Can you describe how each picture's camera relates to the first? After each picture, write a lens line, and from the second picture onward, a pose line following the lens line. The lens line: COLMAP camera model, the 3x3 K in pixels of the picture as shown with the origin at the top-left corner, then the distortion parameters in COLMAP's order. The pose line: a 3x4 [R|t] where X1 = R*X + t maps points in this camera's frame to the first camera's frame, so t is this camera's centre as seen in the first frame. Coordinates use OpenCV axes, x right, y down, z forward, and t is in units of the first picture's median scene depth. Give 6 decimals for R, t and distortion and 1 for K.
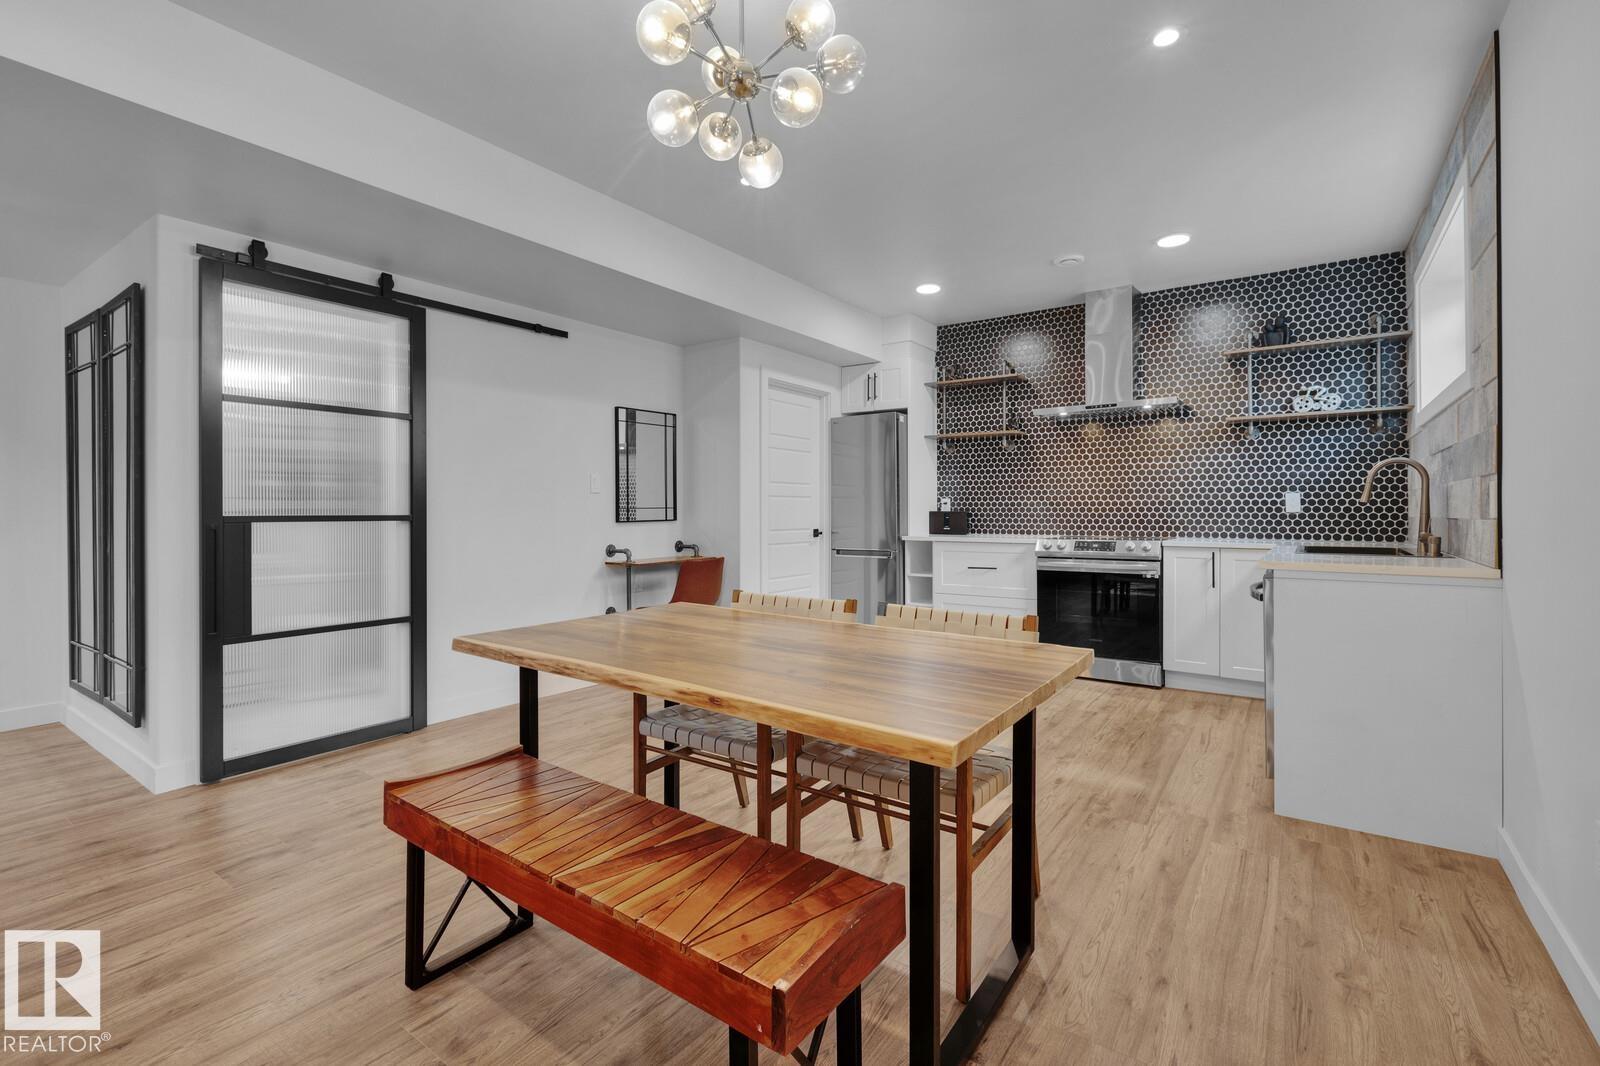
lens RADIAL K [[719.3, 0, 794.0], [0, 719.3, 515.6], [0, 0, 1]] dist [-0.004947, -0.000756]
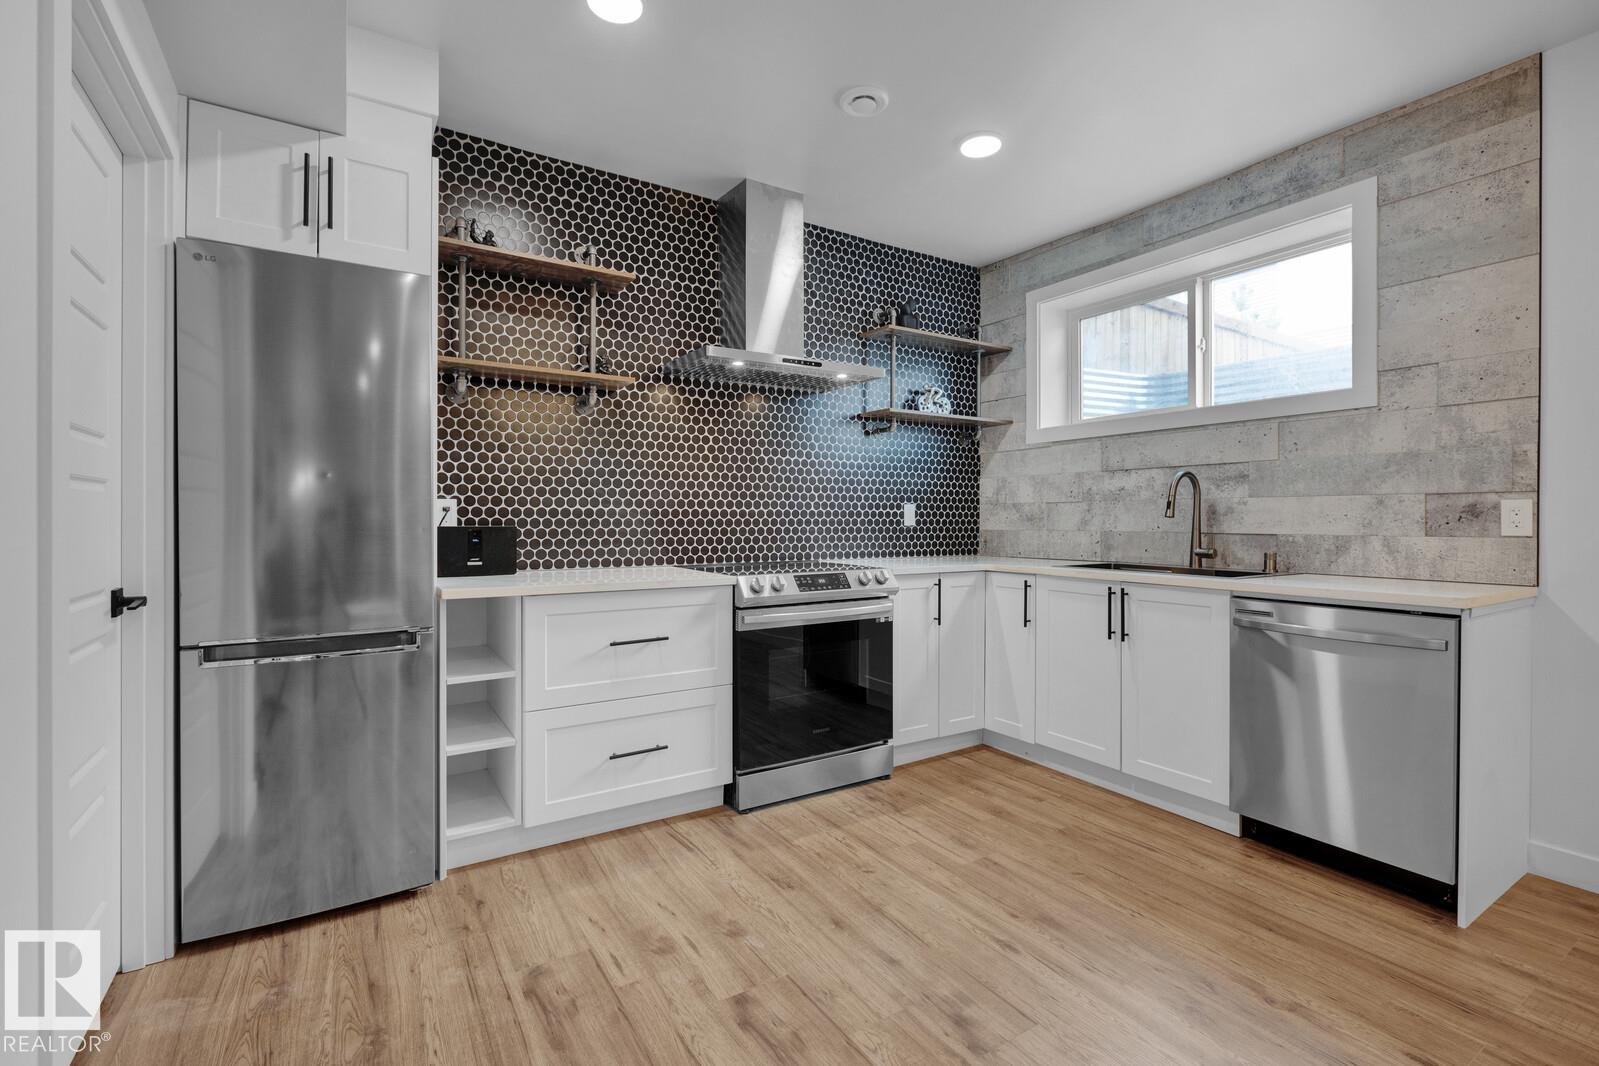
lens RADIAL K [[718.9, 0, 805.2], [0, 718.9, 520.2], [0, 0, 1]] dist [-0.004947, -0.000756]
pose [[0.377641, -0.001190, 0.925951, -0.165593], [0.002725, 0.999996, 0.000173, -0.011627], [-0.925948, 0.002458, 0.377643, 0.750741]]
